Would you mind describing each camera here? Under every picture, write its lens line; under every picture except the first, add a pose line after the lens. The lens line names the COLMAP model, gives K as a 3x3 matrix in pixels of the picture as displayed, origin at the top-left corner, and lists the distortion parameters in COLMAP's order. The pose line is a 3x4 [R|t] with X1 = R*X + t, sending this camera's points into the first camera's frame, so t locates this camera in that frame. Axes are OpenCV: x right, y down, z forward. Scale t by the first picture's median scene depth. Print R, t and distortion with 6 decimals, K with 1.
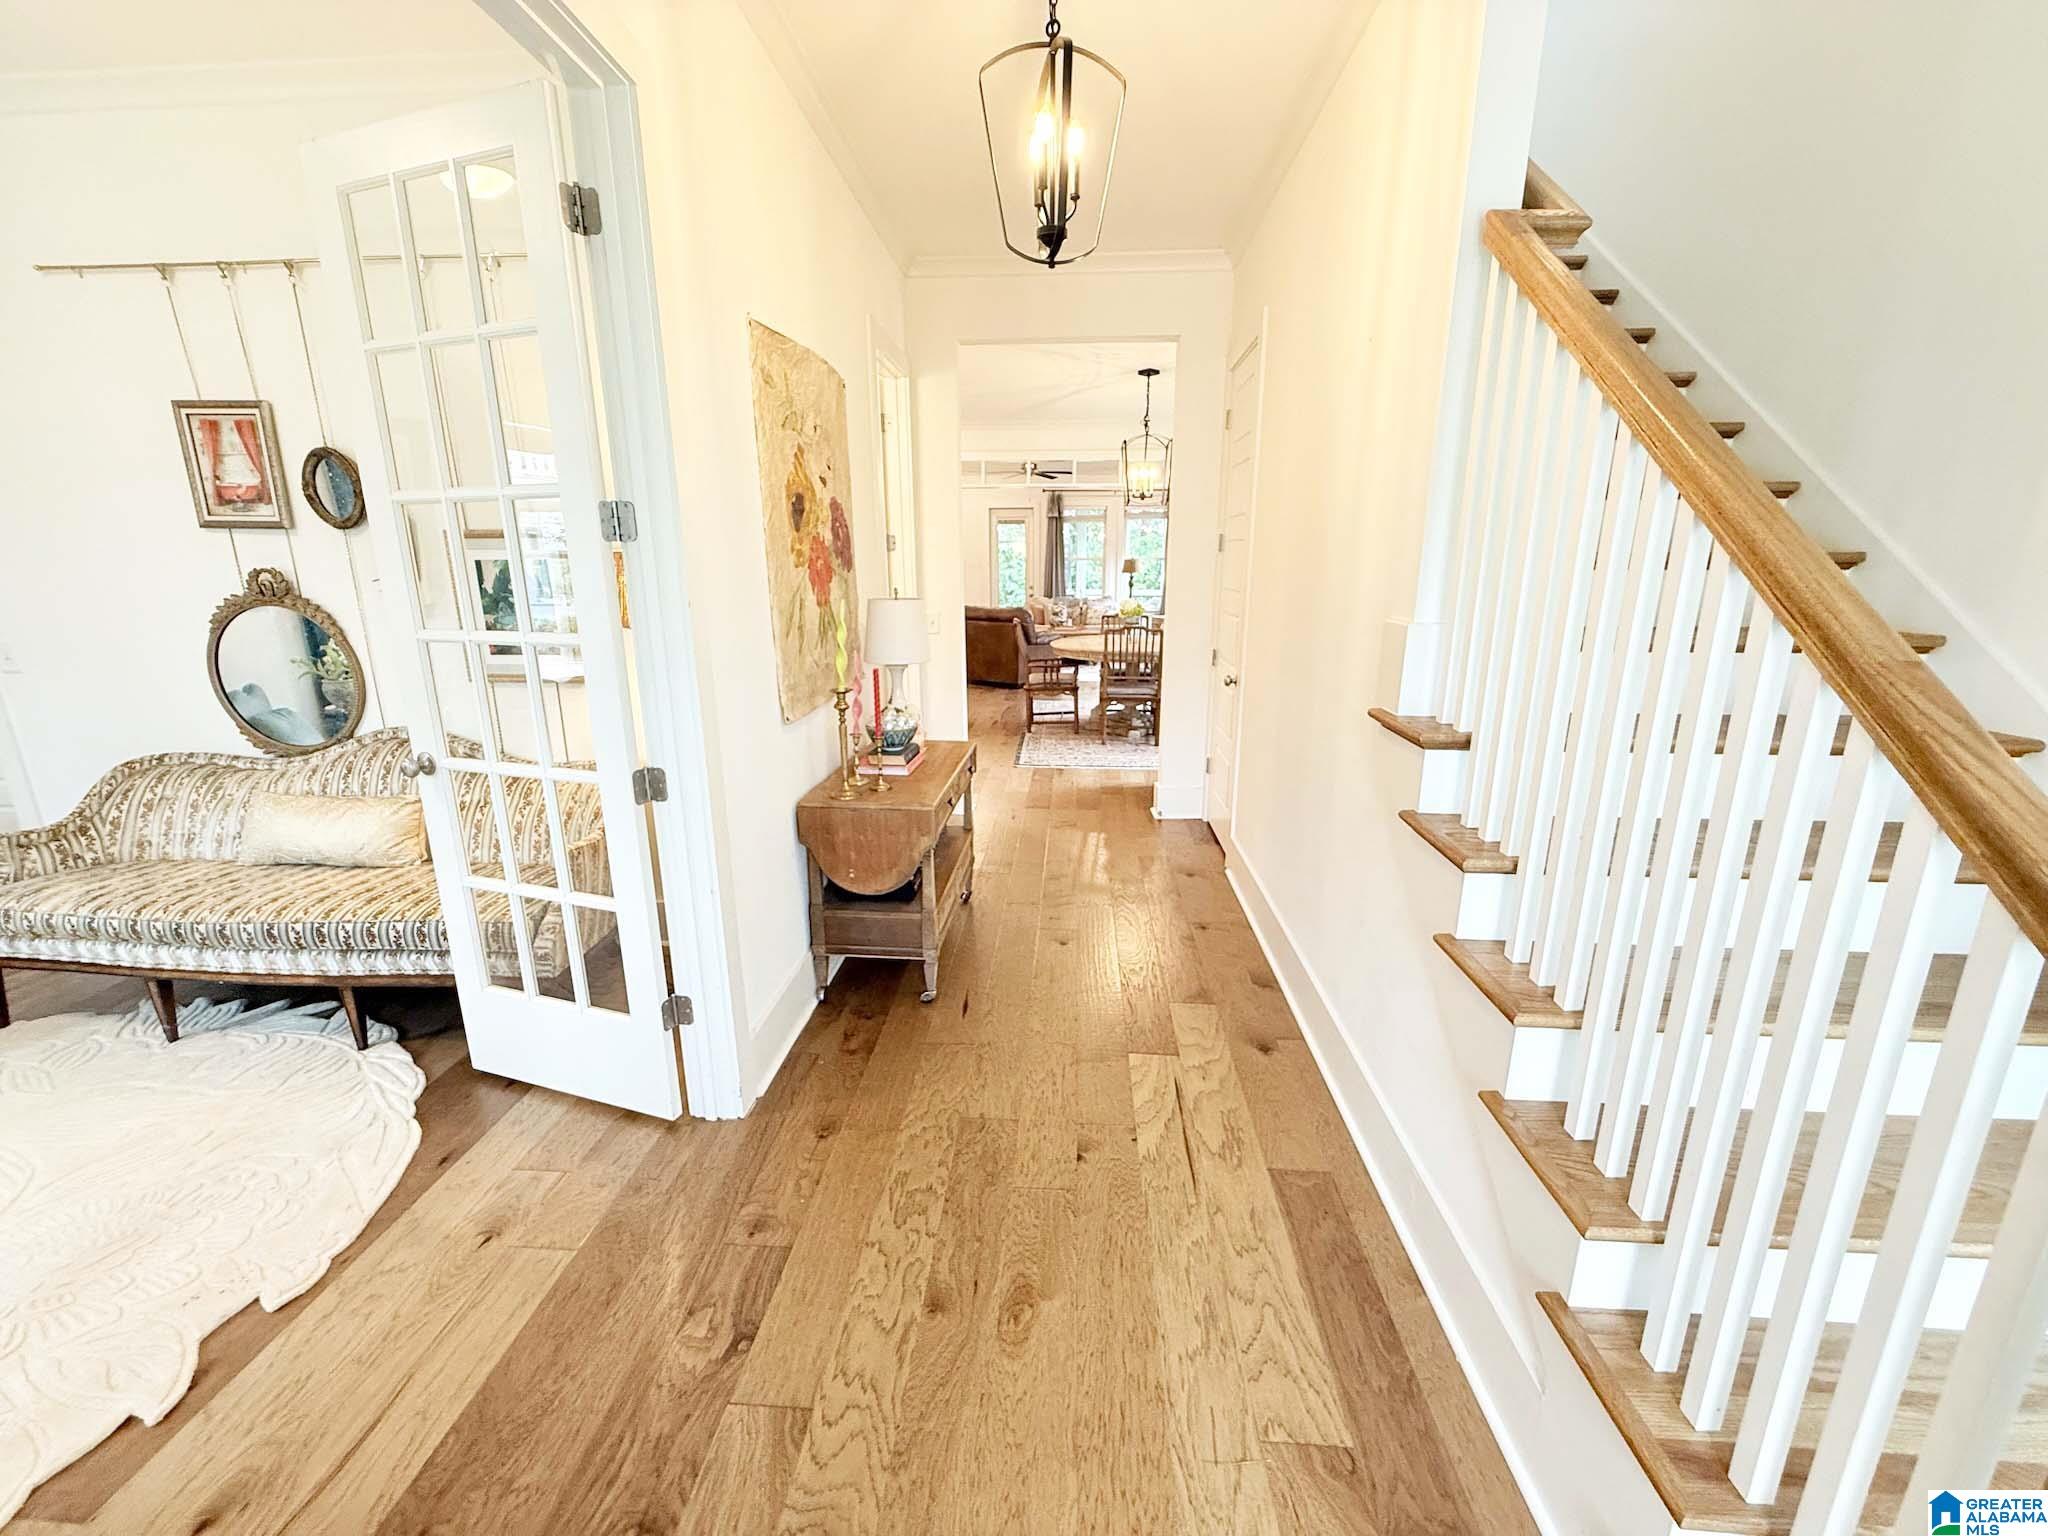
lens RADIAL K [[816.3, 0, 1019.0], [0, 816.3, 766.5], [0, 0, 1]] dist [-0.001377, 0.000259]
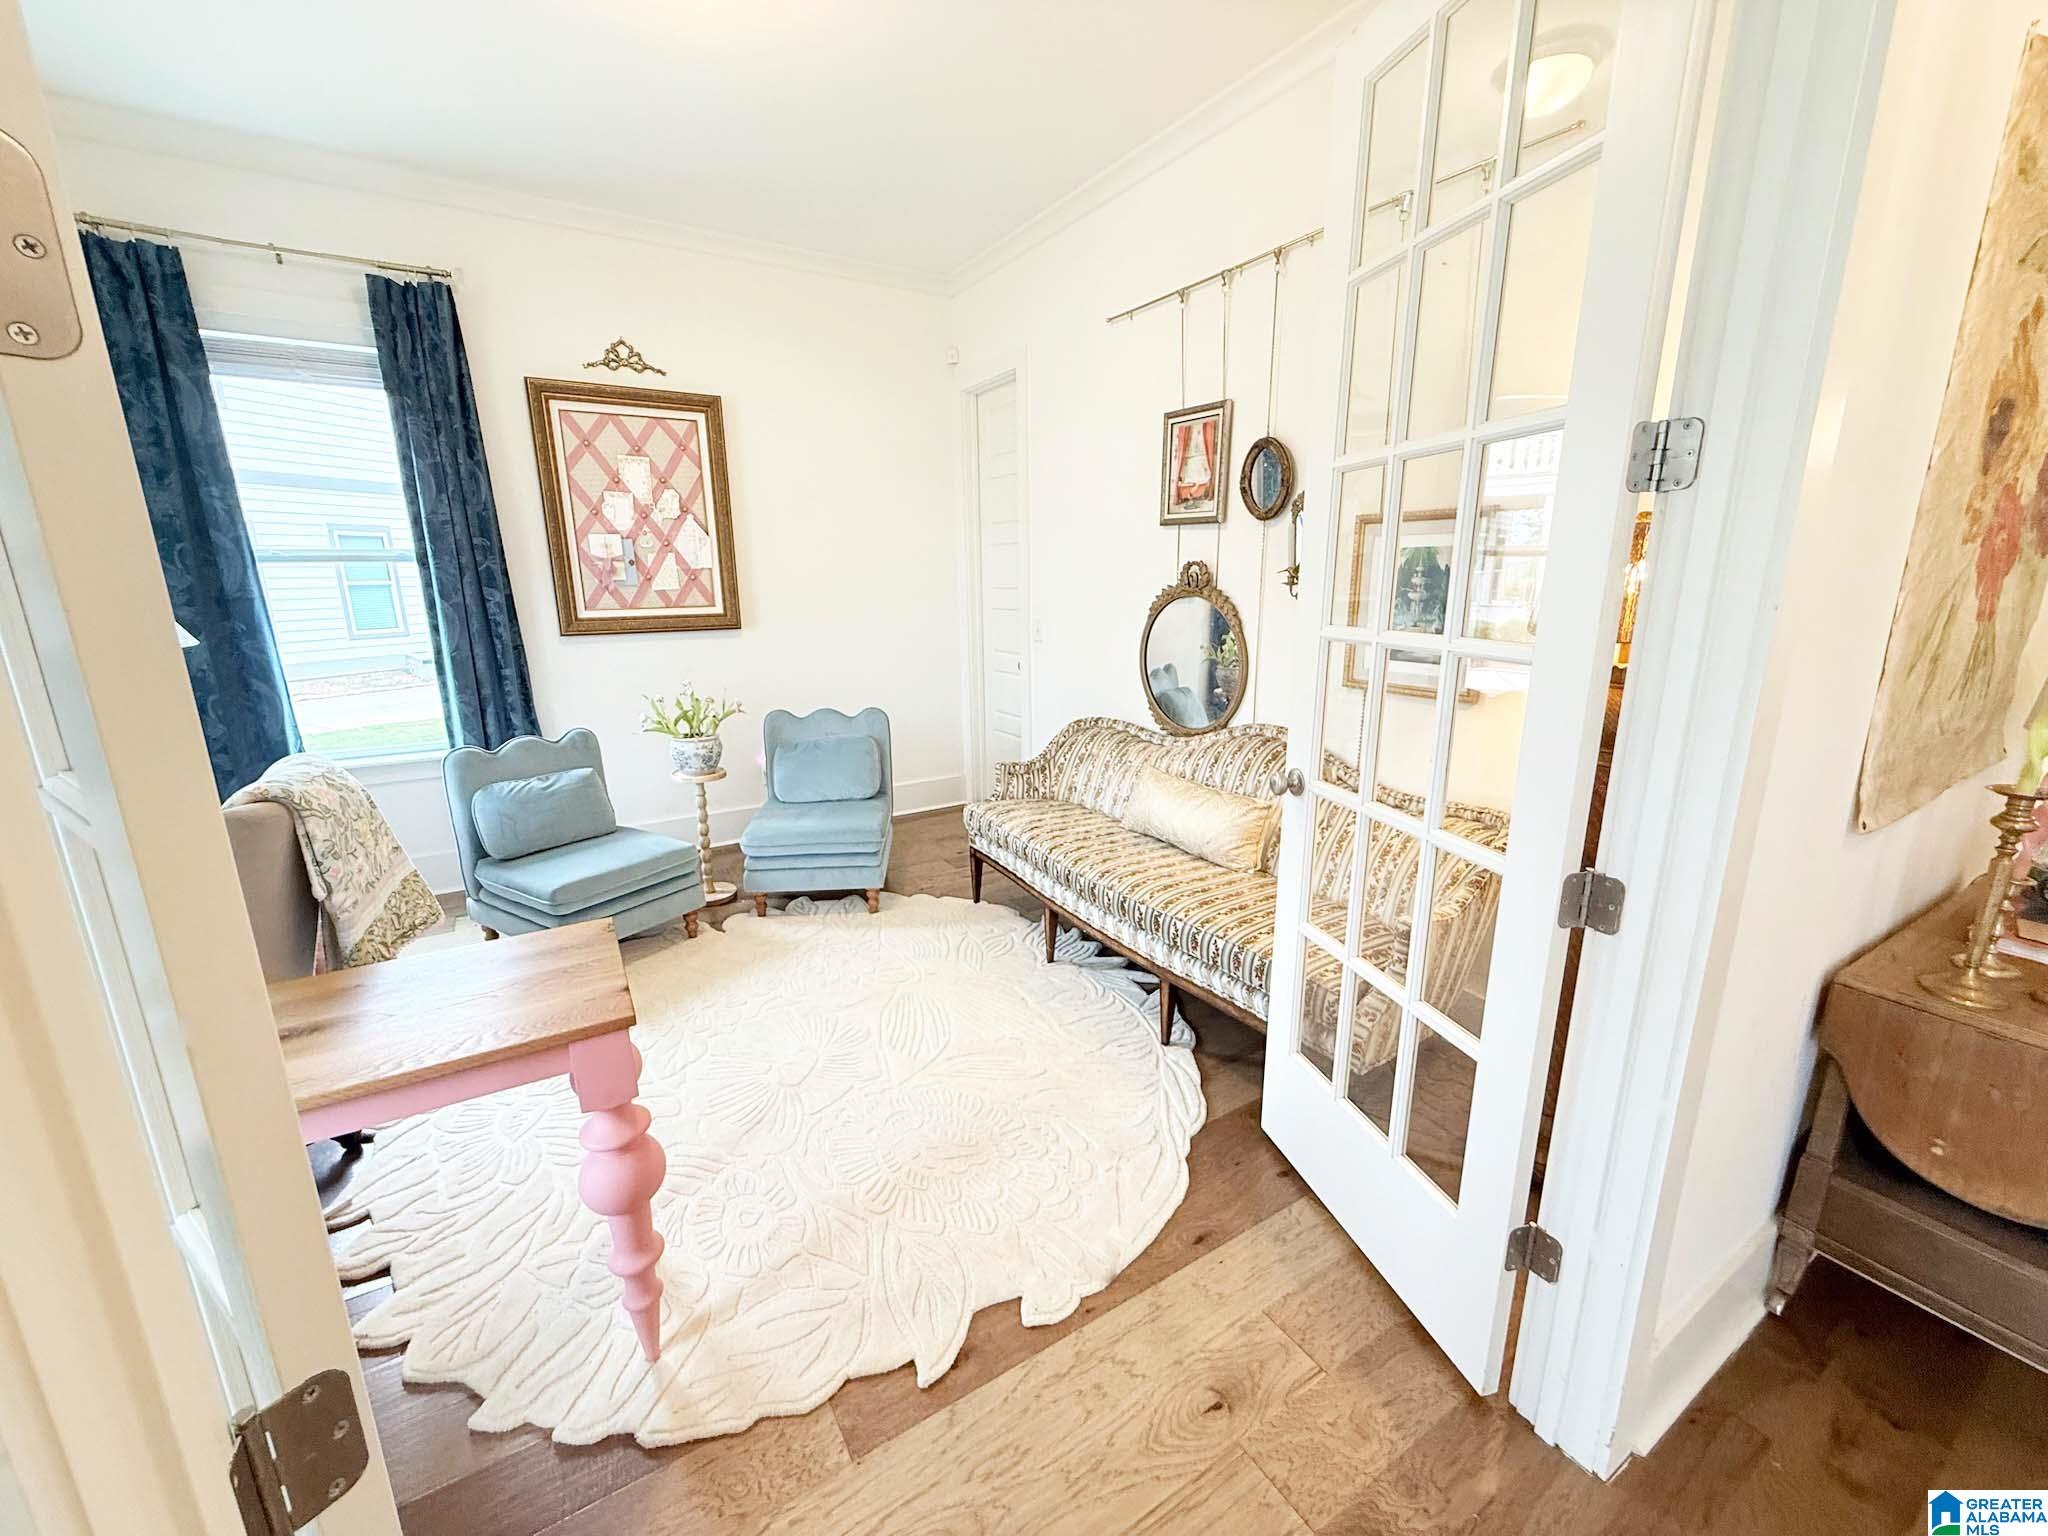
lens RADIAL K [[816.3, 0, 1019.0], [0, 816.3, 766.5], [0, 0, 1]] dist [-0.001377, 0.000259]
pose [[0.580767, 0.188113, -0.792038, -0.178160], [-0.192652, 0.977058, 0.090793, -0.035466], [0.790946, 0.099858, 0.603683, 0.218383]]
